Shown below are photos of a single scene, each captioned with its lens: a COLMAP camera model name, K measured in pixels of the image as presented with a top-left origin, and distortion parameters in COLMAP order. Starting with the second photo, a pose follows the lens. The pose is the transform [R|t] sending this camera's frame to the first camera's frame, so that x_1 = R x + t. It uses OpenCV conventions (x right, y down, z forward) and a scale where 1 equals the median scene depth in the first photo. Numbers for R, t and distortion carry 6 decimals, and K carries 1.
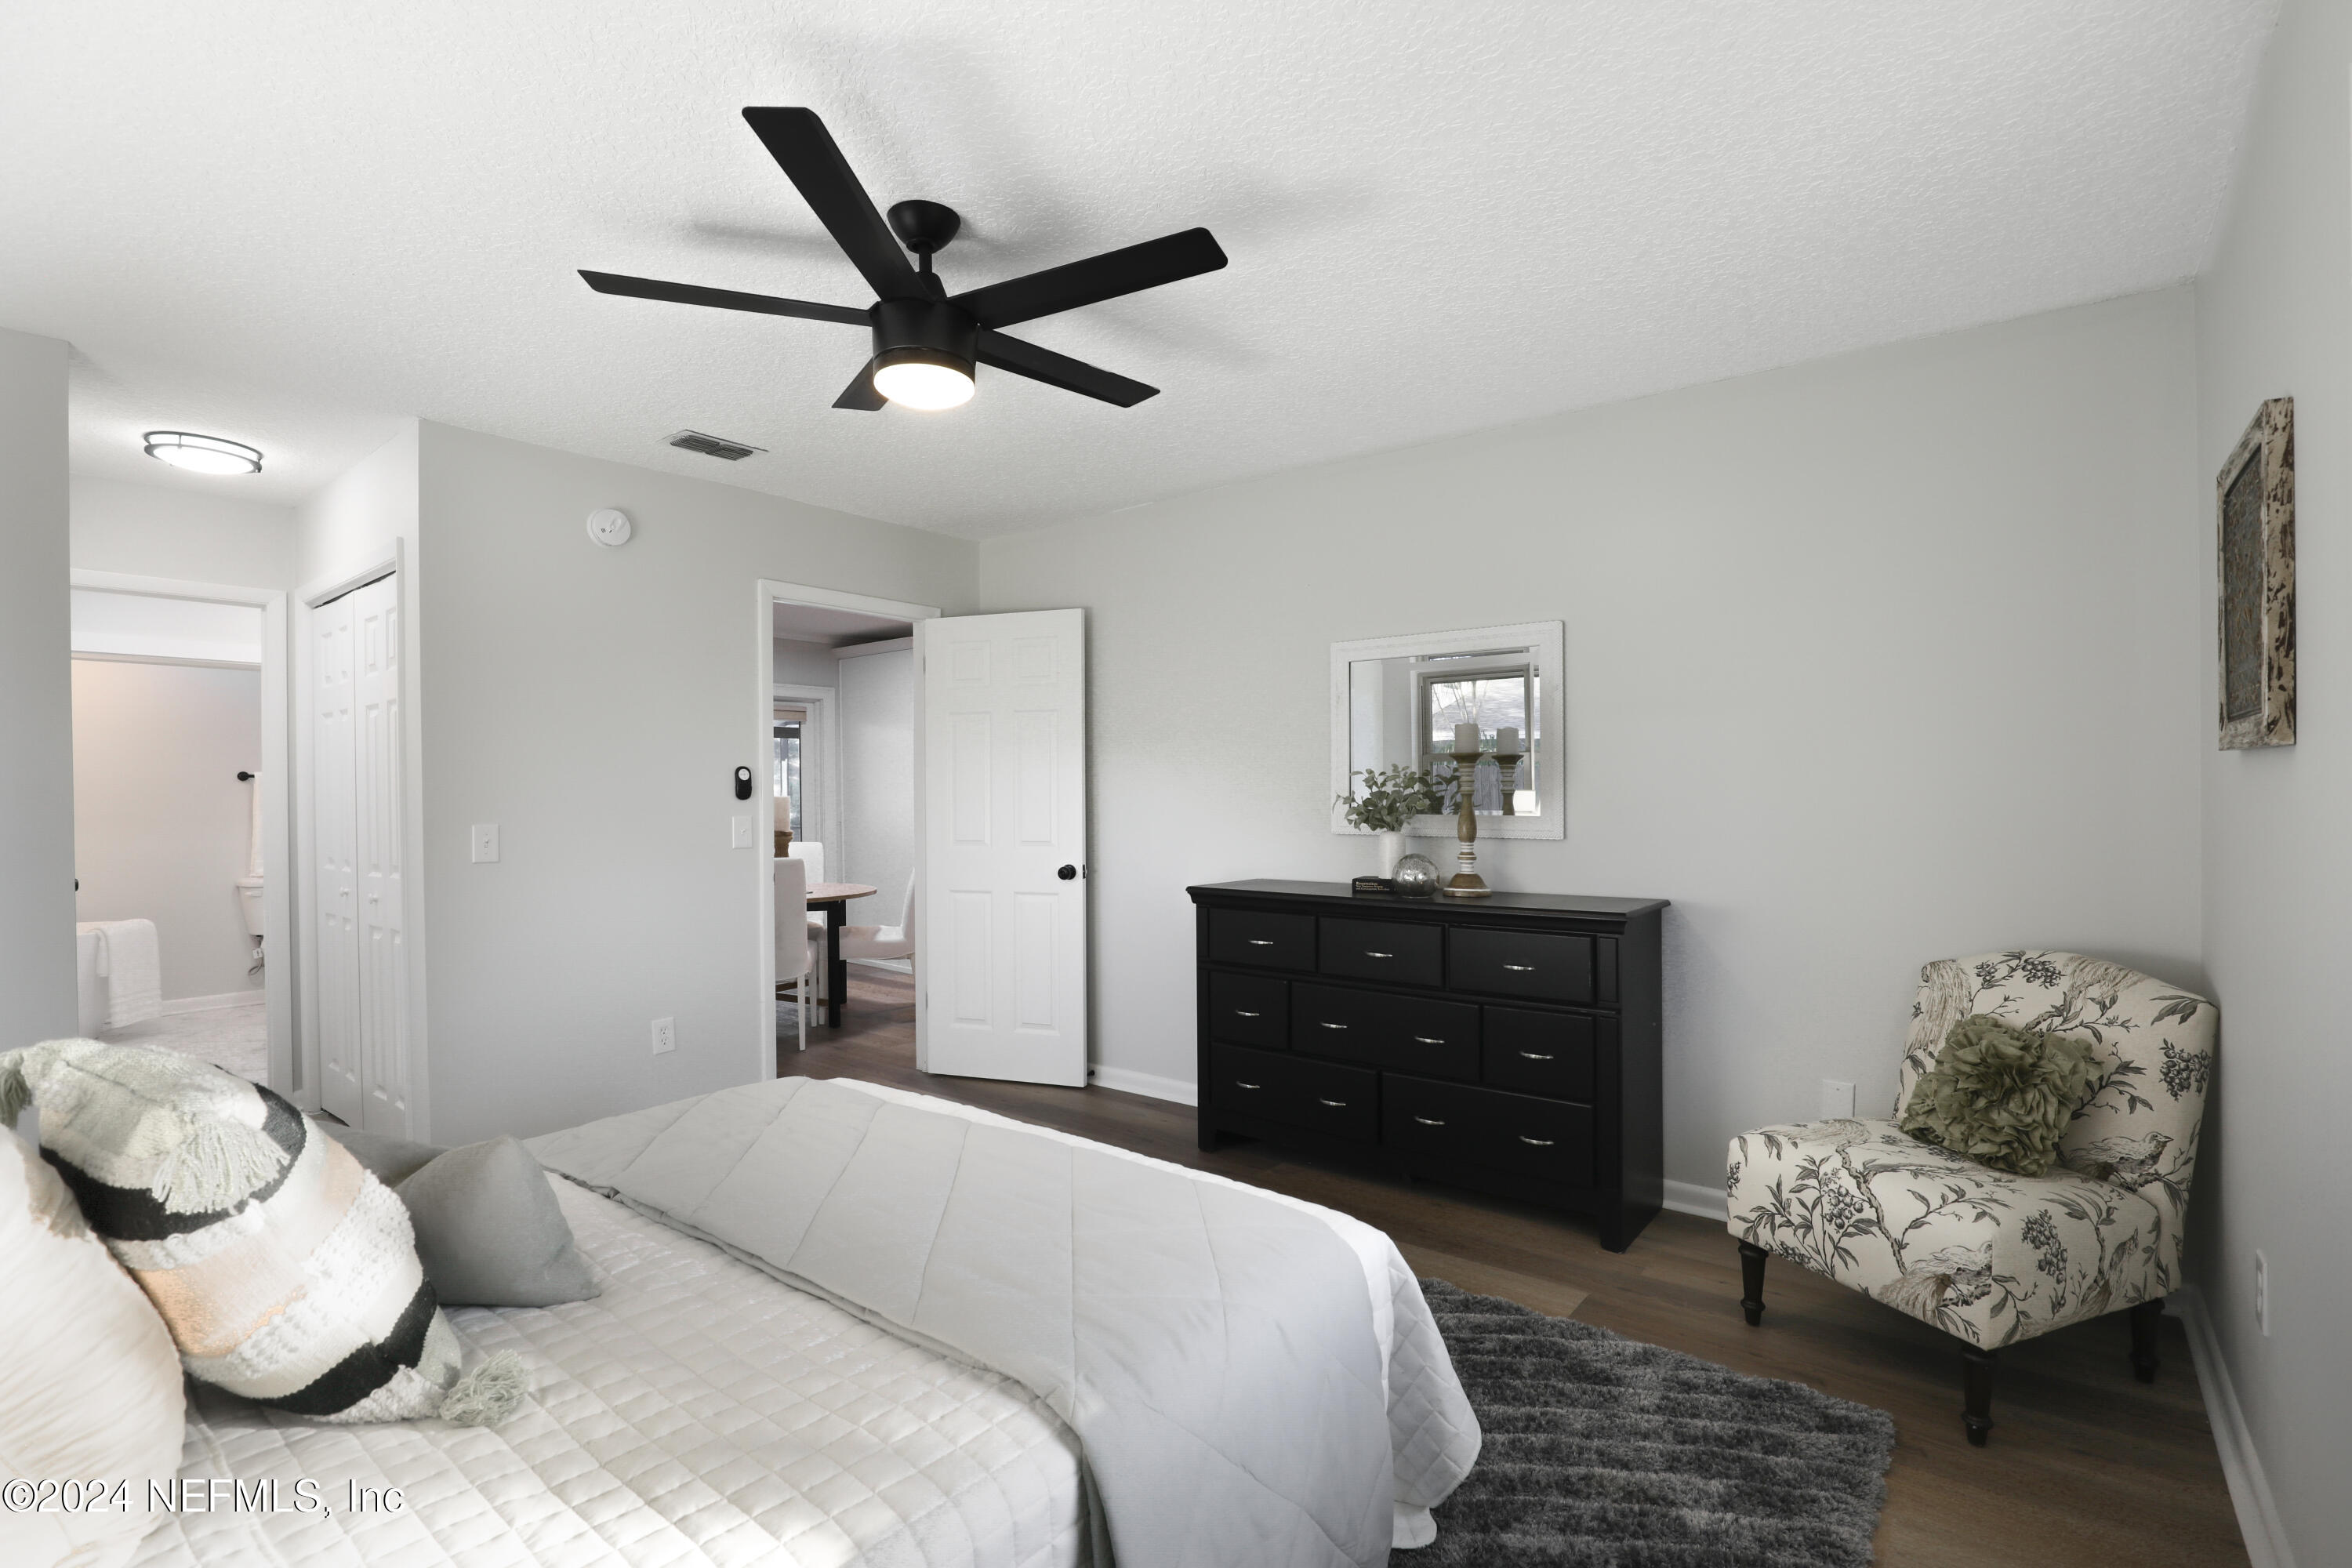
lens RADIAL K [[1089.4, 0, 1184.7], [0, 1089.4, 790.3], [0, 0, 1]] dist [-0.027078, 0.000839]
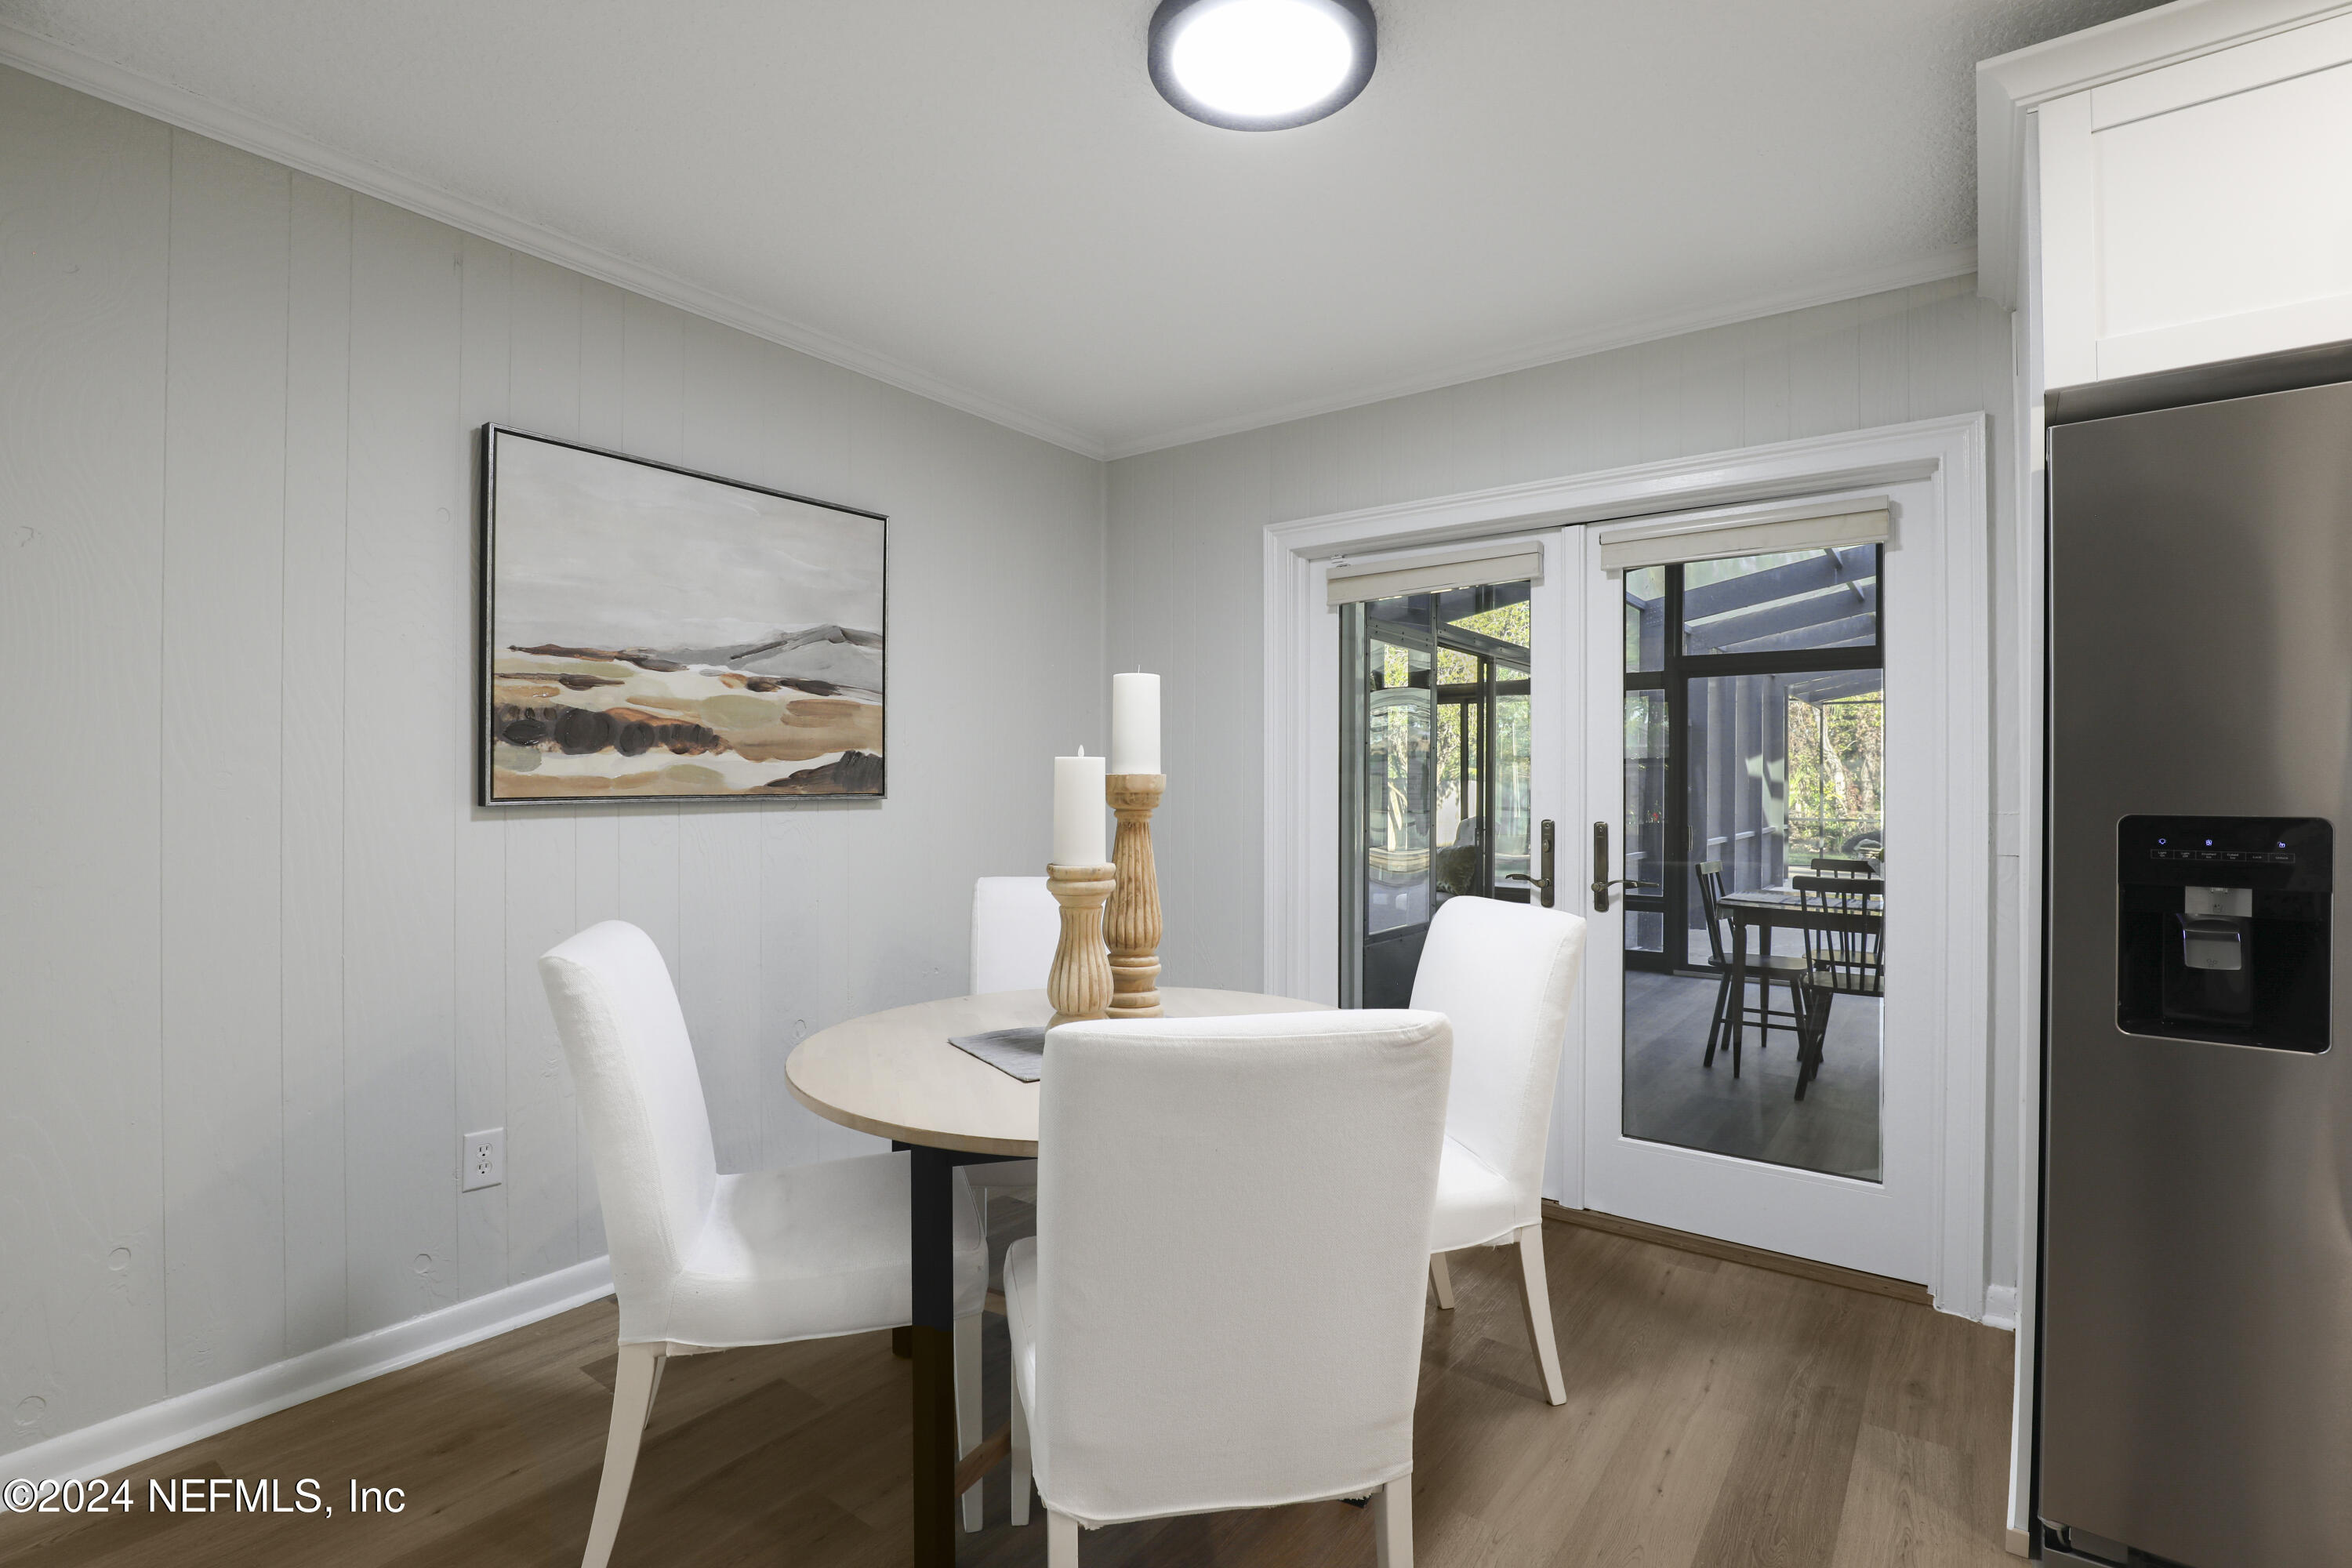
lens RADIAL K [[1078.9, 0, 1187.2], [0, 1078.9, 793.9], [0, 0, 1]] dist [-0.035310, 0.006787]
pose [[0.036151, 0.020121, -0.999144, -0.111538], [-0.004836, 0.999789, 0.019959, 0.024984], [0.999335, 0.004111, 0.036241, 2.545839]]
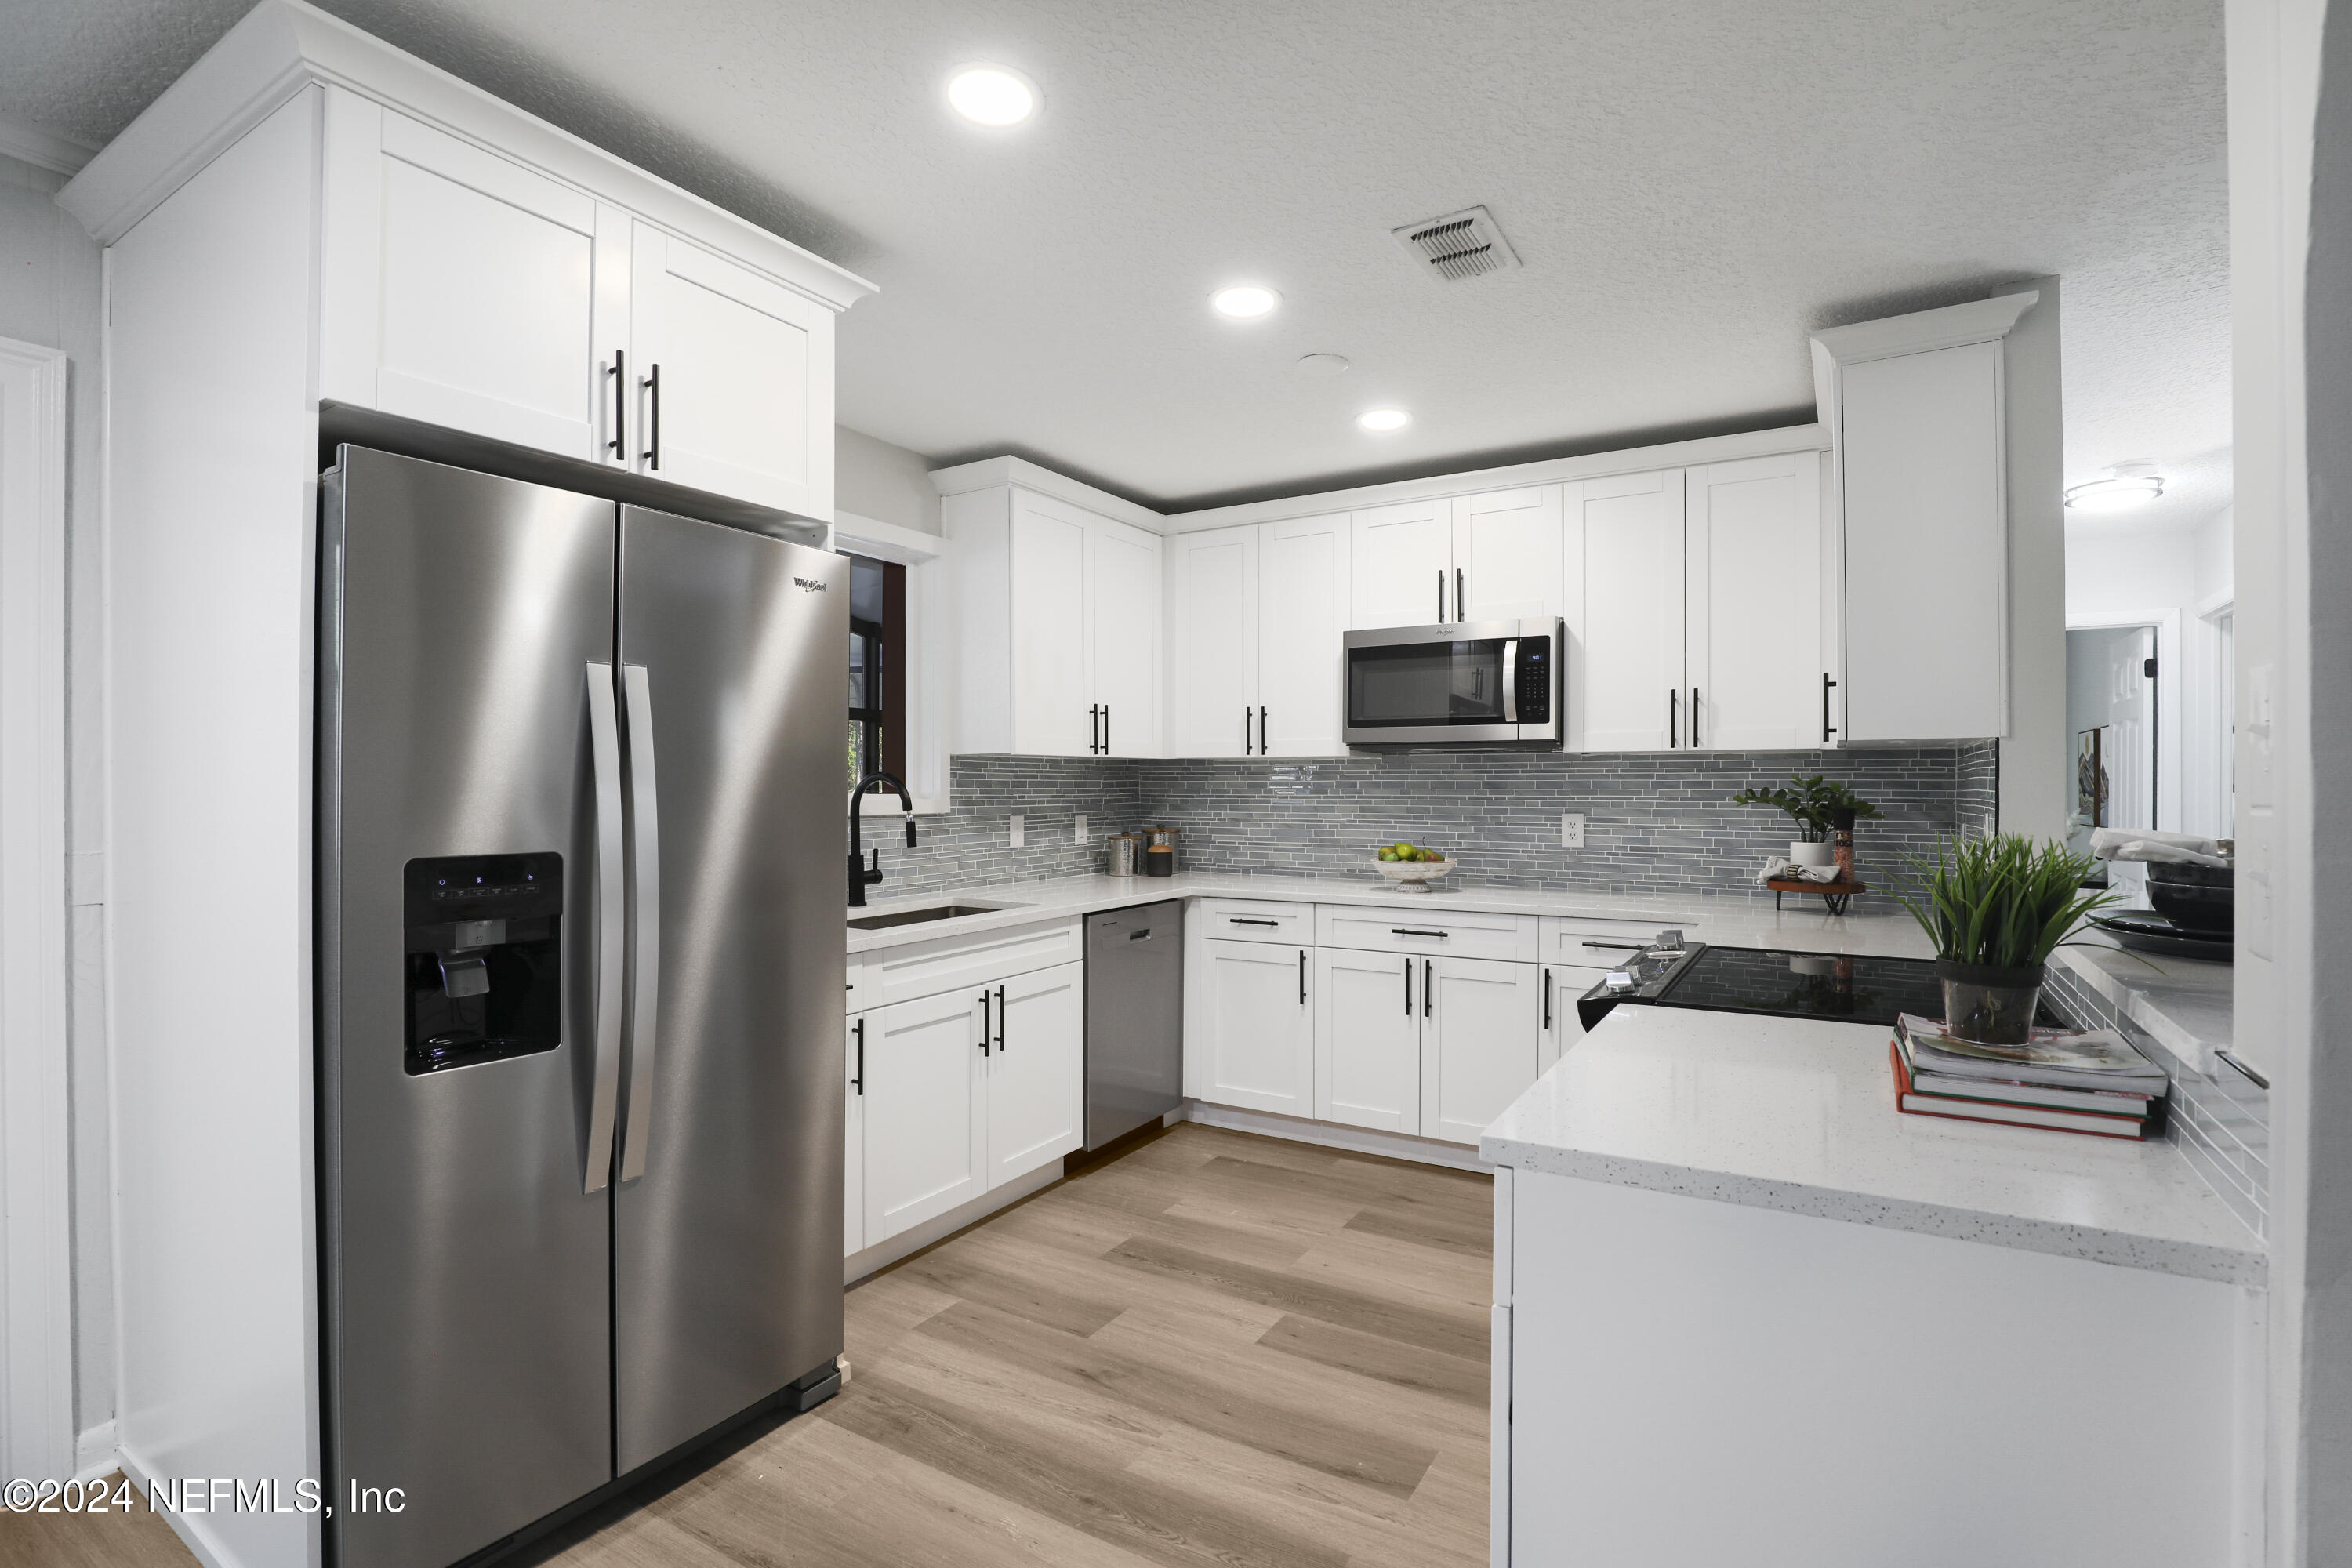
lens RADIAL K [[1089.4, 0, 1184.7], [0, 1089.4, 790.3], [0, 0, 1]] dist [-0.027078, 0.000839]
pose [[0.990945, 0.011021, 0.133812, -0.343726], [-0.011515, 0.999929, 0.002916, -0.000787], [-0.133771, -0.004430, 0.991002, 2.433193]]
